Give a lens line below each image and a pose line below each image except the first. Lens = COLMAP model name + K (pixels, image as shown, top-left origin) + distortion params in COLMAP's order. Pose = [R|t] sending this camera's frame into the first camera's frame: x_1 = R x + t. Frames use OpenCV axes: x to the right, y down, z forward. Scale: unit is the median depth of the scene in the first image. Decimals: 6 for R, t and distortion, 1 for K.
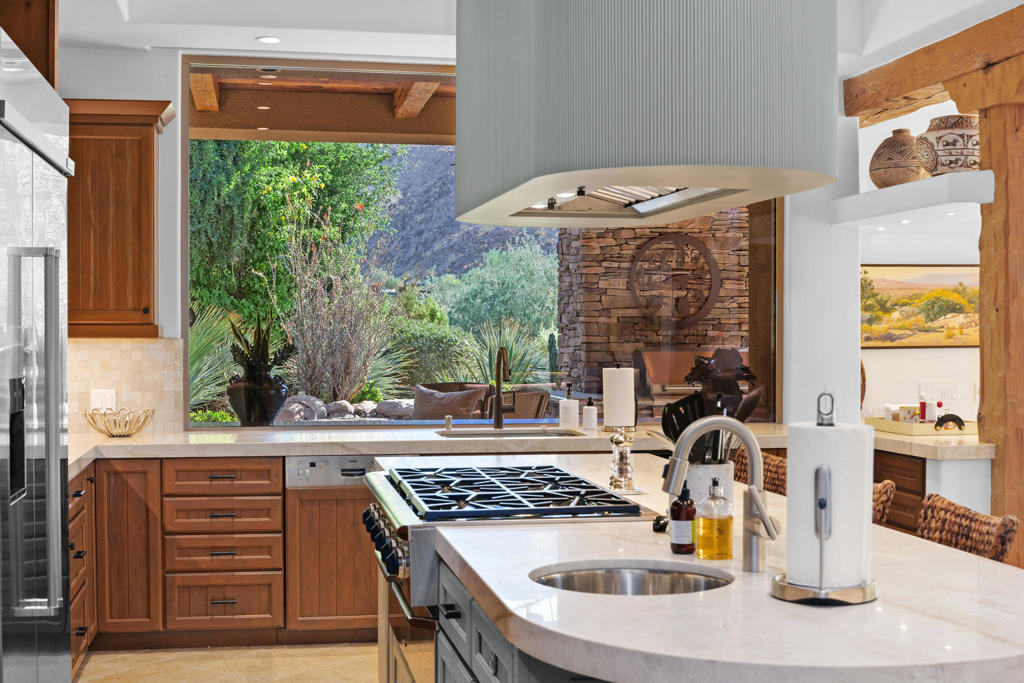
lens RADIAL K [[1338.2, 0, 512.0], [0, 1338.2, 341.5], [0, 0, 1]] dist [-0.006234, -0.006757]
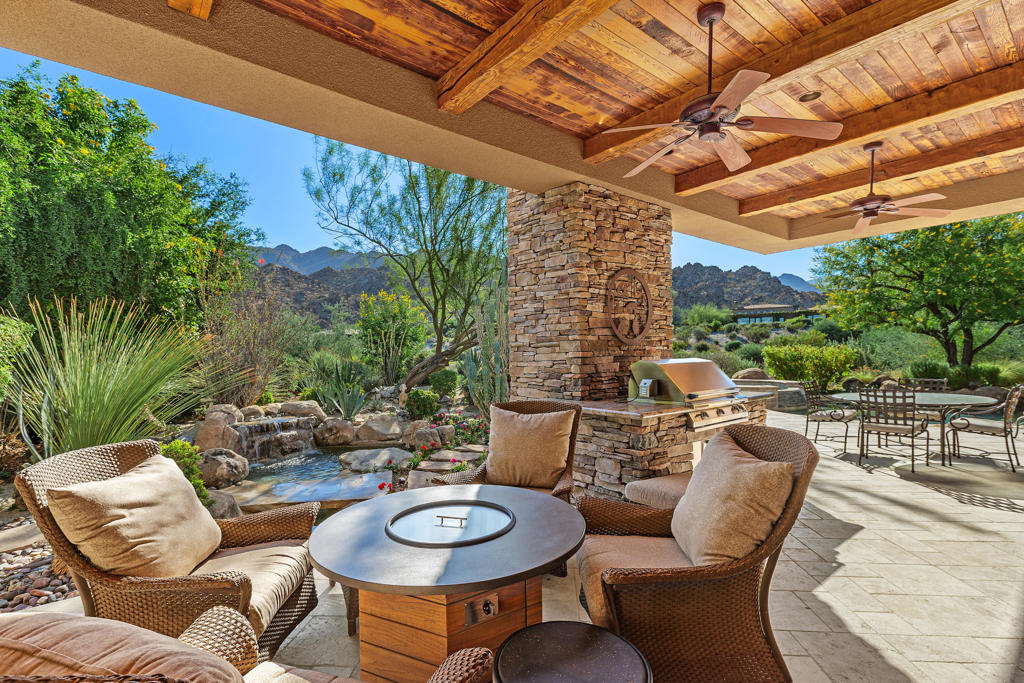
lens RADIAL K [[486.2, 0, 511.4], [0, 486.2, 366.2], [0, 0, 1]] dist [0.038029, 0.000196]
pose [[0.875866, -0.031821, 0.481504, -0.199408], [0.022113, 0.999422, 0.025823, -0.003674], [-0.482048, -0.011970, 0.876063, 0.655948]]
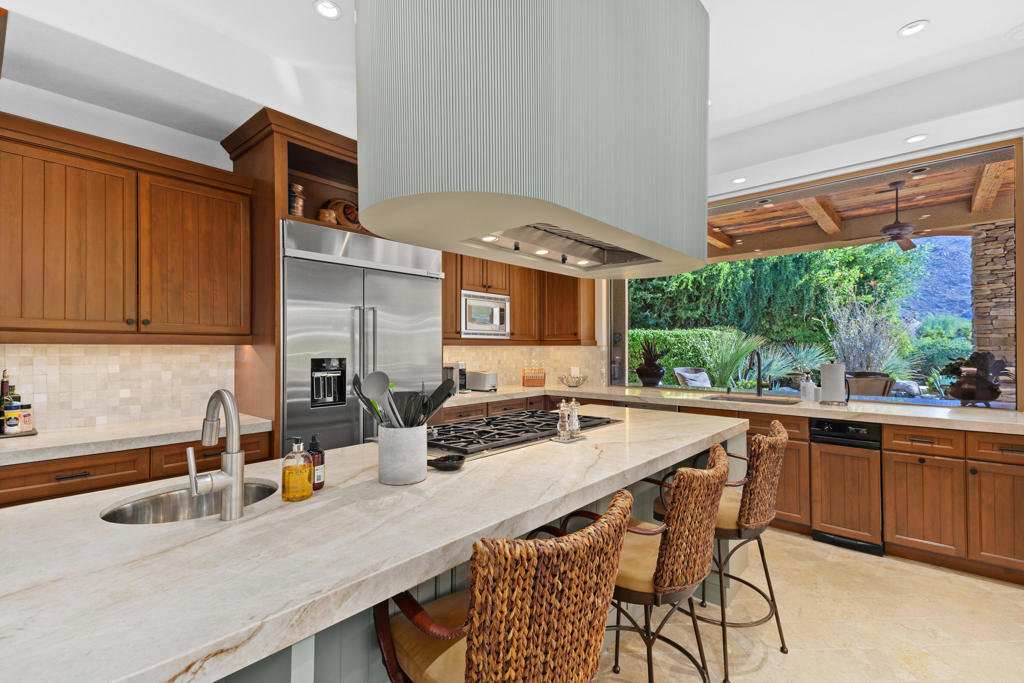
lens RADIAL K [[471.0, 0, 512.0], [0, 471.0, 341.5], [0, 0, 1]] dist [0.000590, 0.000060]
pose [[0.602464, -0.018925, -0.797921, 0.167200], [-0.002435, 0.999671, -0.025549, 0.005989], [0.798142, 0.017336, 0.602220, 0.217840]]
